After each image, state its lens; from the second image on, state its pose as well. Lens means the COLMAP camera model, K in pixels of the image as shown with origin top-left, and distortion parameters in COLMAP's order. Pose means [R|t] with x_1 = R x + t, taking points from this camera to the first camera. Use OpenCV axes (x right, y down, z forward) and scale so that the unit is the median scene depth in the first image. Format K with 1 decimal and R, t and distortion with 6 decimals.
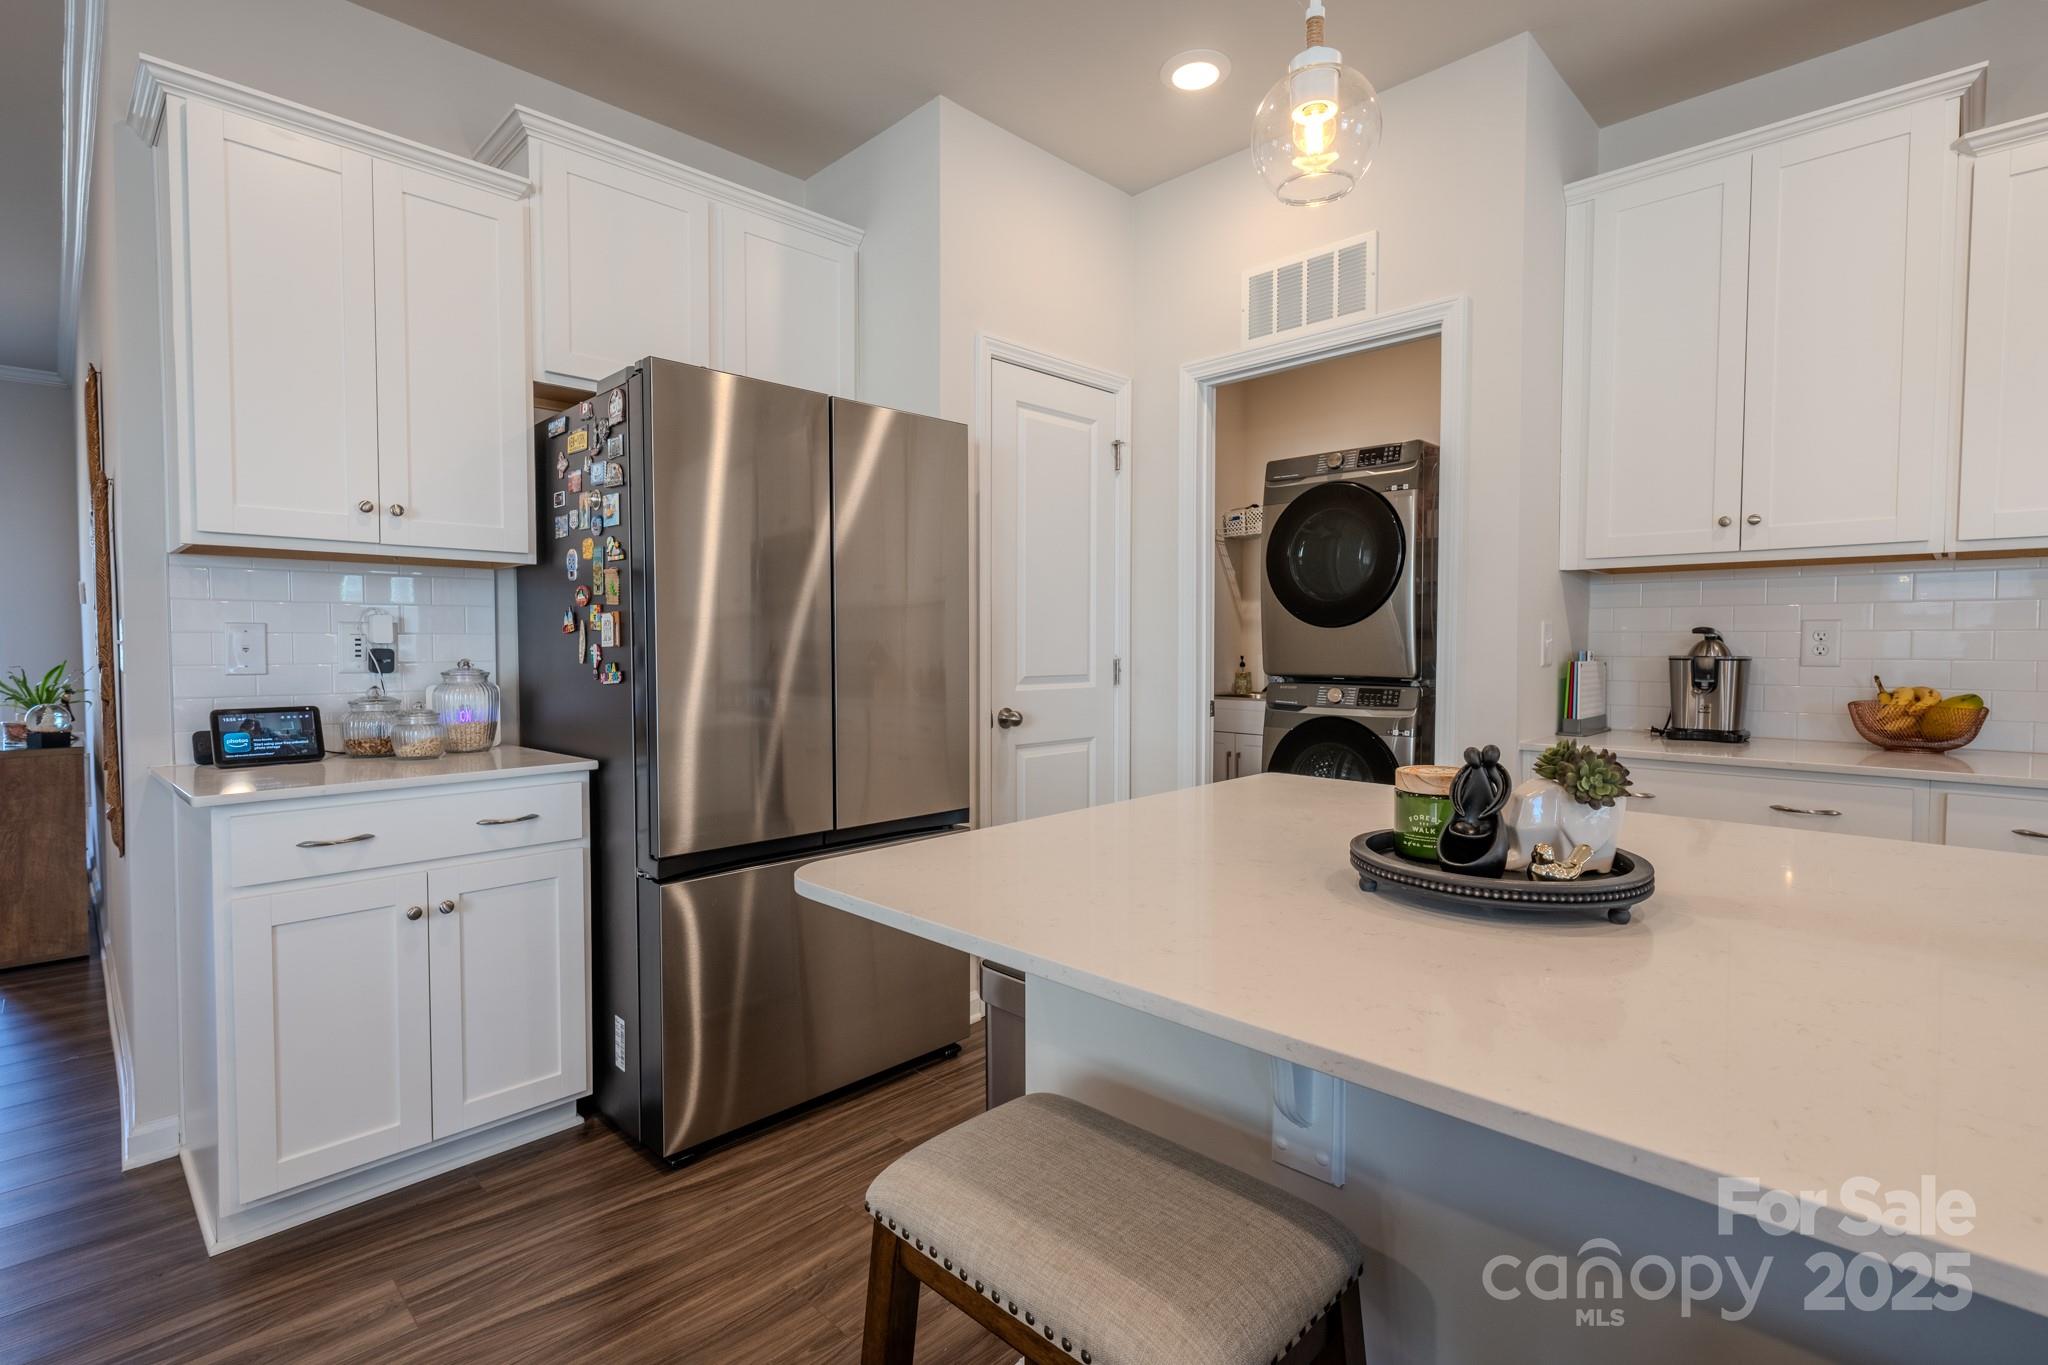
lens RADIAL K [[960.8, 0, 1009.8], [0, 960.8, 677.9], [0, 0, 1]] dist [0.000021, -0.000186]
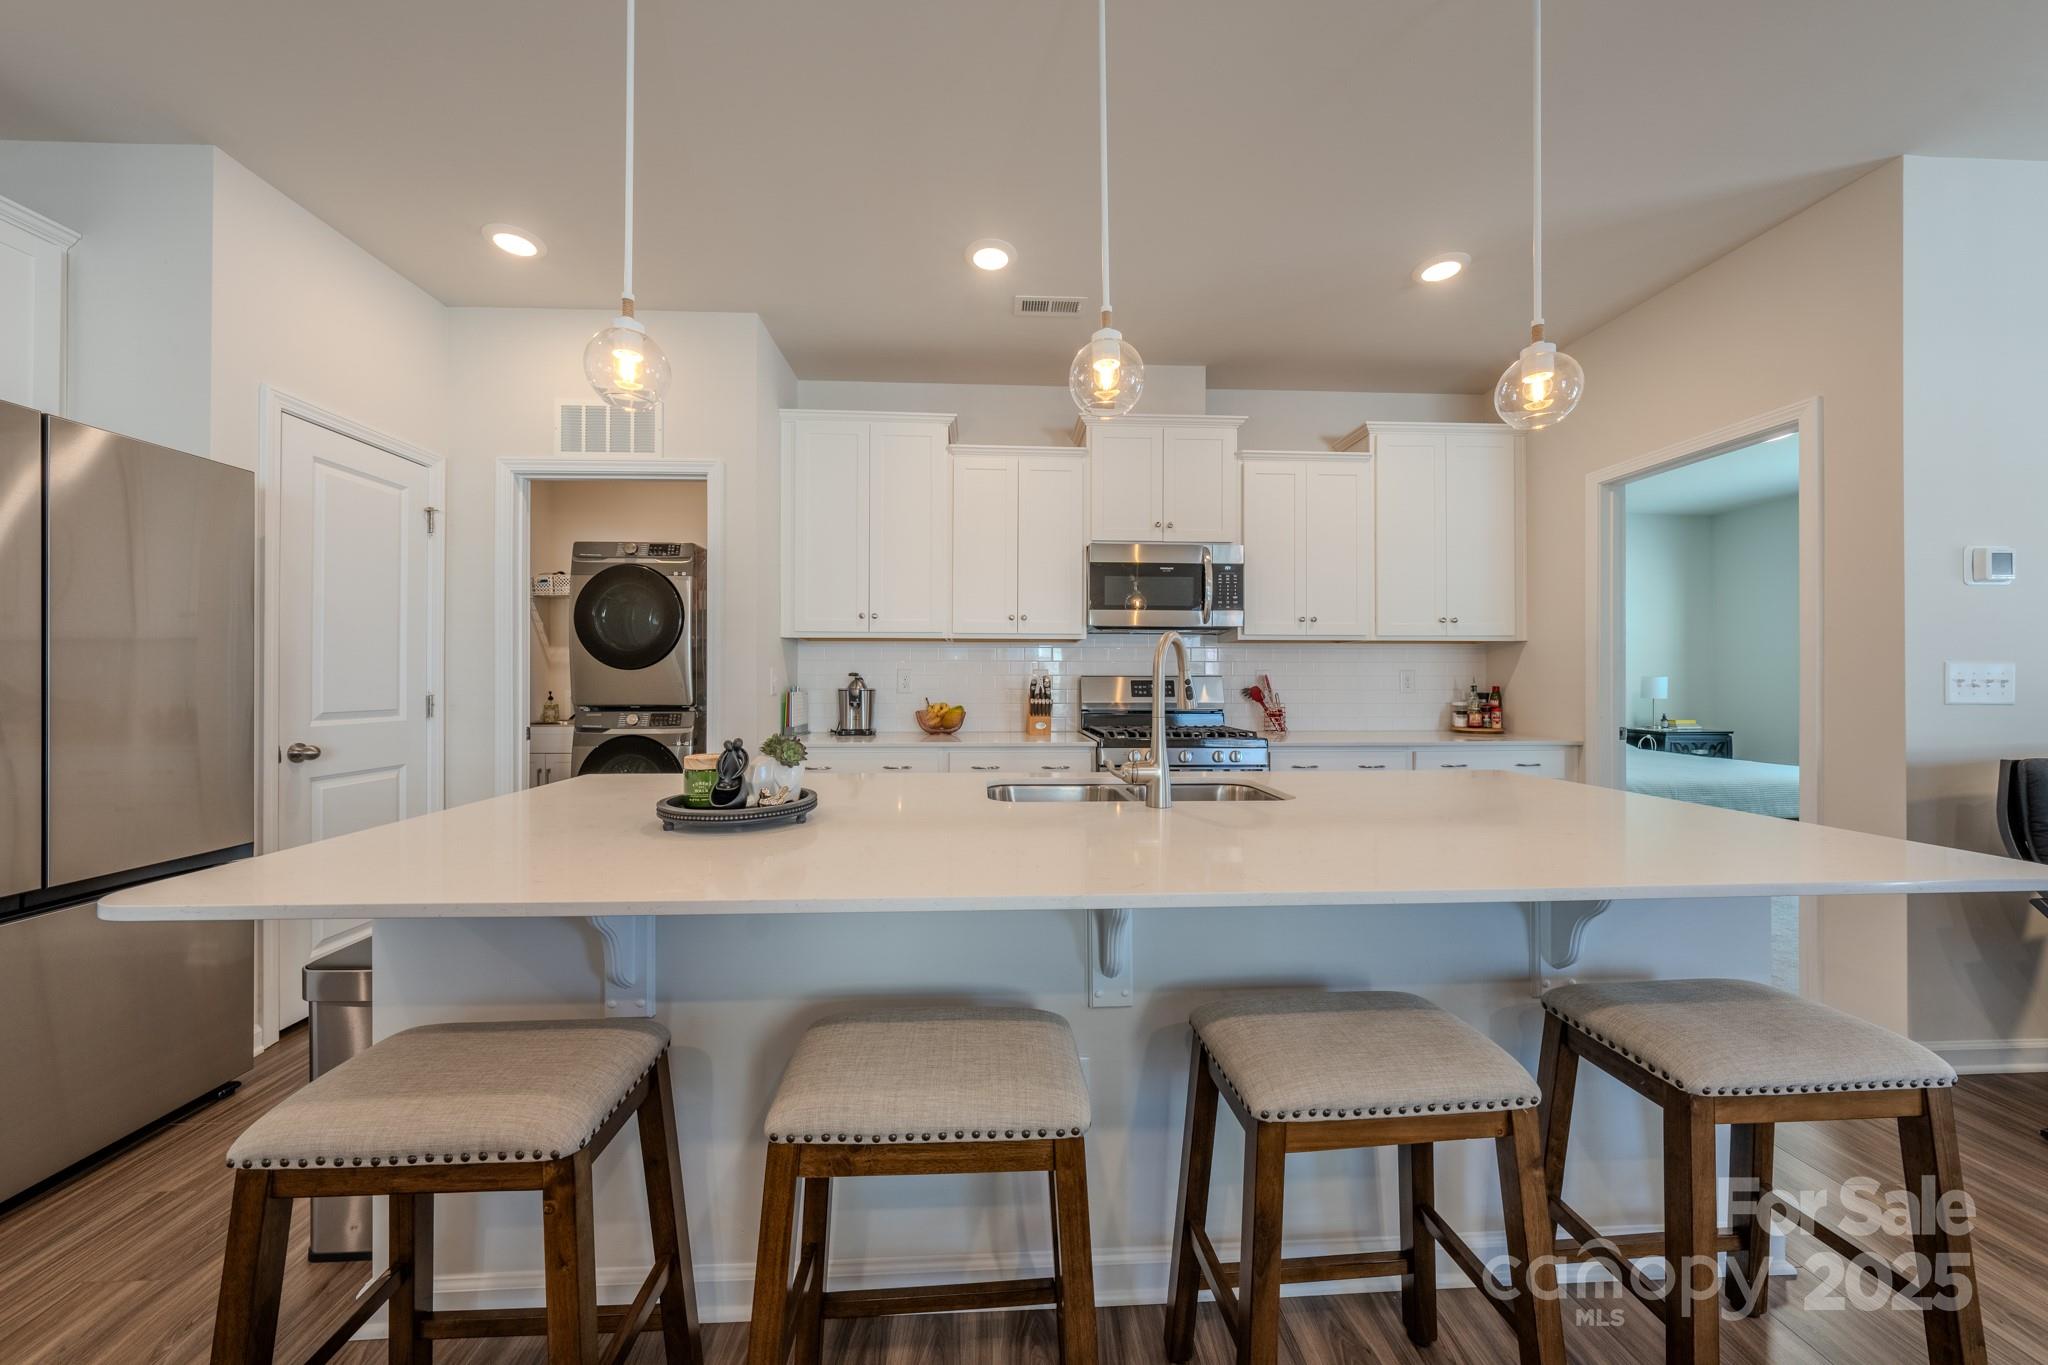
lens RADIAL K [[697.5, 0, 1017.5], [0, 697.5, 677.7], [0, 0, 1]] dist [-0.000767, -0.000014]
pose [[0.669112, 0.003737, 0.743152, -0.047112], [0.026124, 0.999251, -0.028546, 0.002328], [-0.742702, 0.038515, 0.668514, -0.103839]]
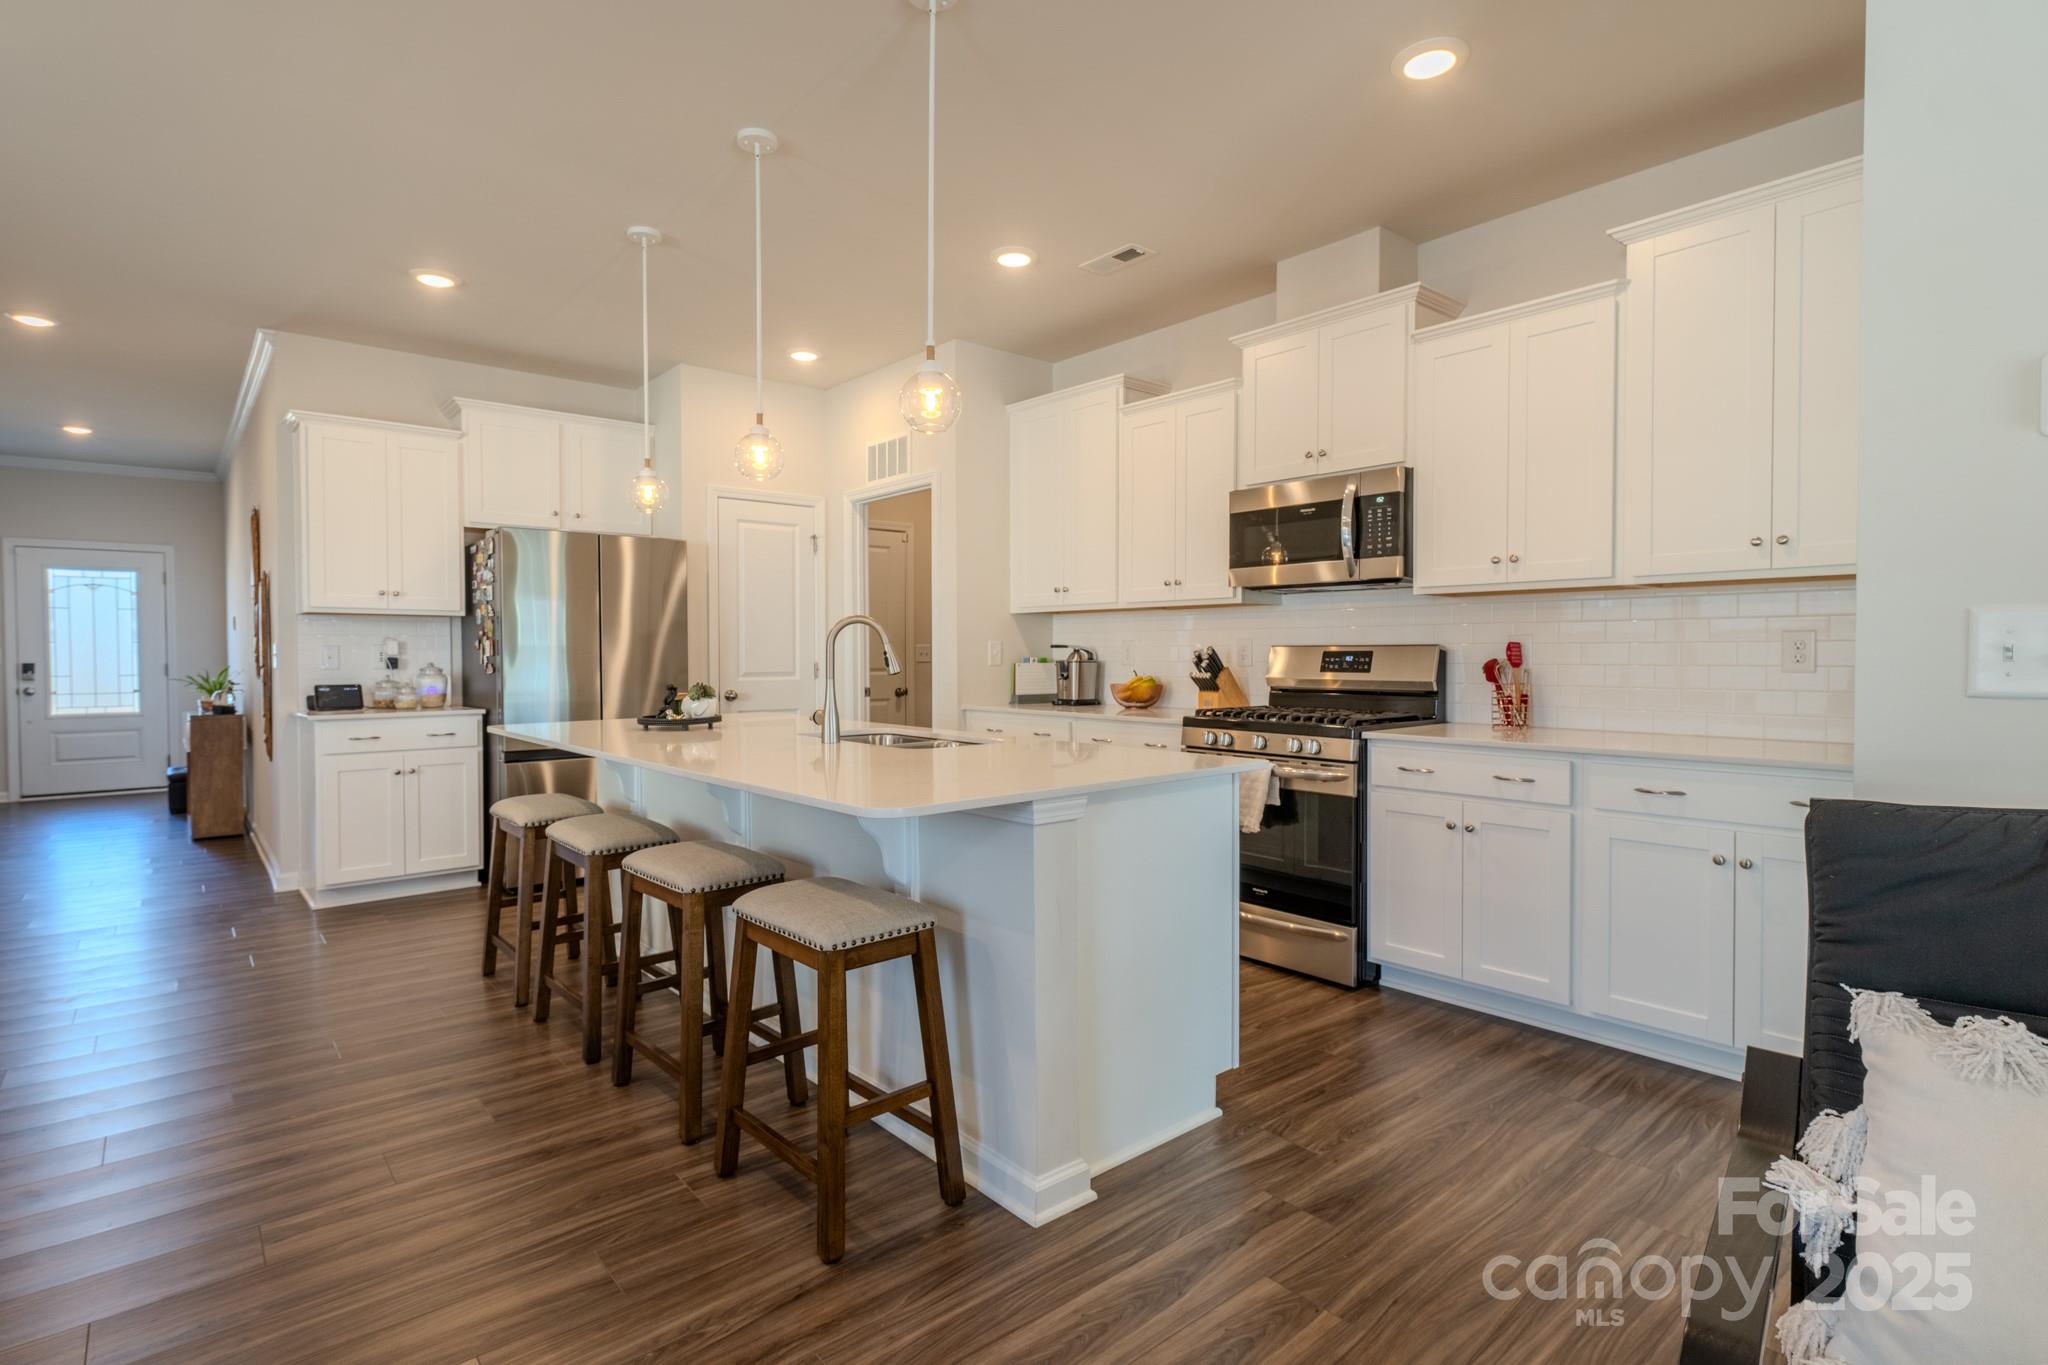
lens RADIAL K [[1009.8, 0, 1022.0], [0, 1009.8, 676.2], [0, 0, 1]] dist [-0.003961, -0.000430]
pose [[0.997309, -0.000578, -0.073304, 0.733193], [-0.000385, 0.999914, -0.013117, 0.032503], [0.073306, 0.013110, 0.997223, -0.909635]]
